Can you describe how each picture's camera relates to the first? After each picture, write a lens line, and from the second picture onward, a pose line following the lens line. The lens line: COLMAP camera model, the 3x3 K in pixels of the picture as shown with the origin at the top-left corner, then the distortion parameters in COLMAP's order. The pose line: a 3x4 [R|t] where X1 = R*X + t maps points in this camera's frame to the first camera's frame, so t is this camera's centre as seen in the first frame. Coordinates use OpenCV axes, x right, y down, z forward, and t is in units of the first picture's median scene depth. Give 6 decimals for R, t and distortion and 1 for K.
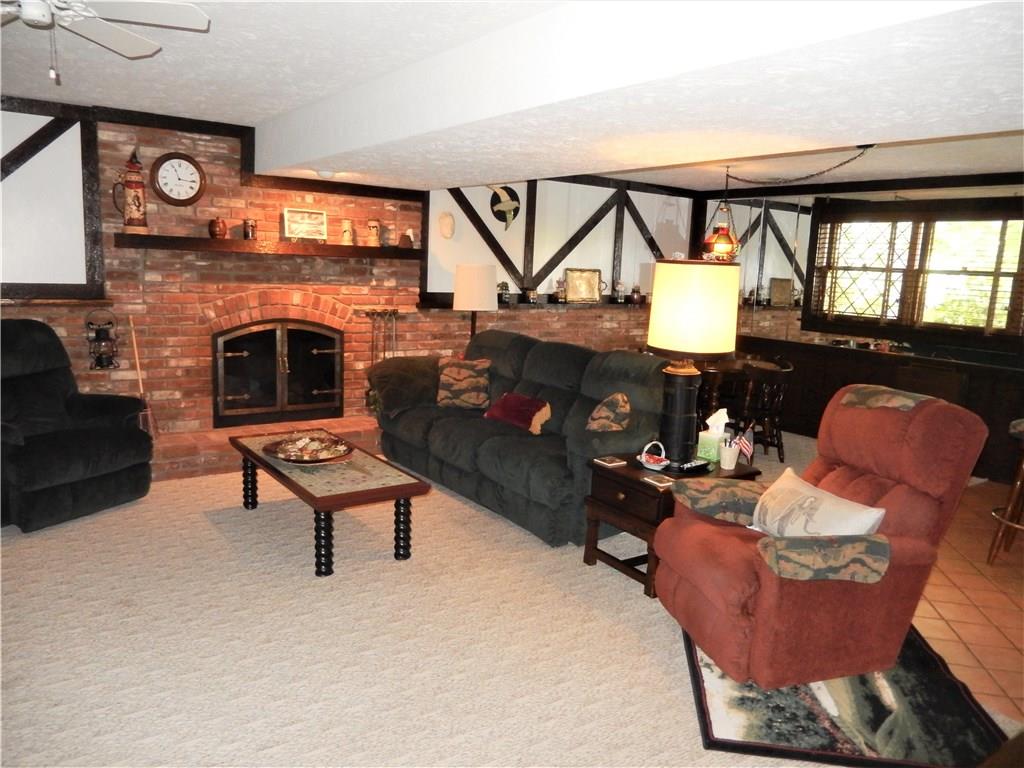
lens RADIAL K [[769.9, 0, 512.7], [0, 769.9, 380.5], [0, 0, 1]] dist [0.000861, -0.005155]
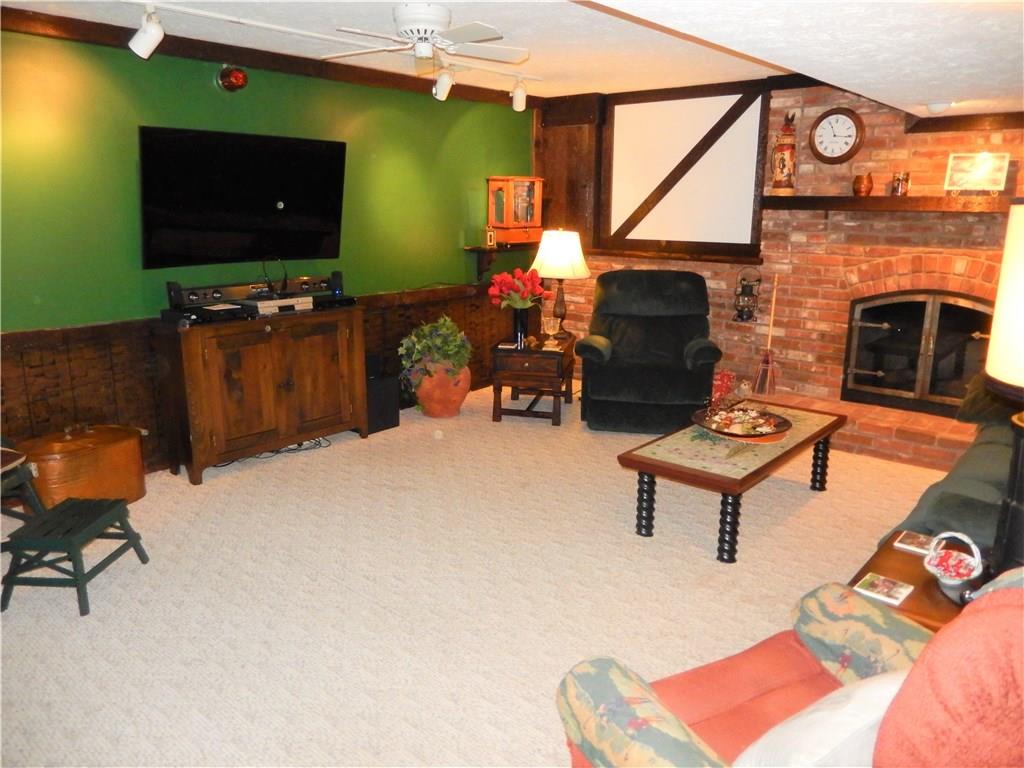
lens RADIAL K [[769.9, 0, 506.6], [0, 769.9, 379.3], [0, 0, 1]] dist [0.000861, -0.005155]
pose [[0.240438, 0.178956, -0.954025, 0.428187], [-0.143954, 0.978563, 0.147278, -0.044638], [0.959931, 0.101925, 0.261046, 0.373594]]
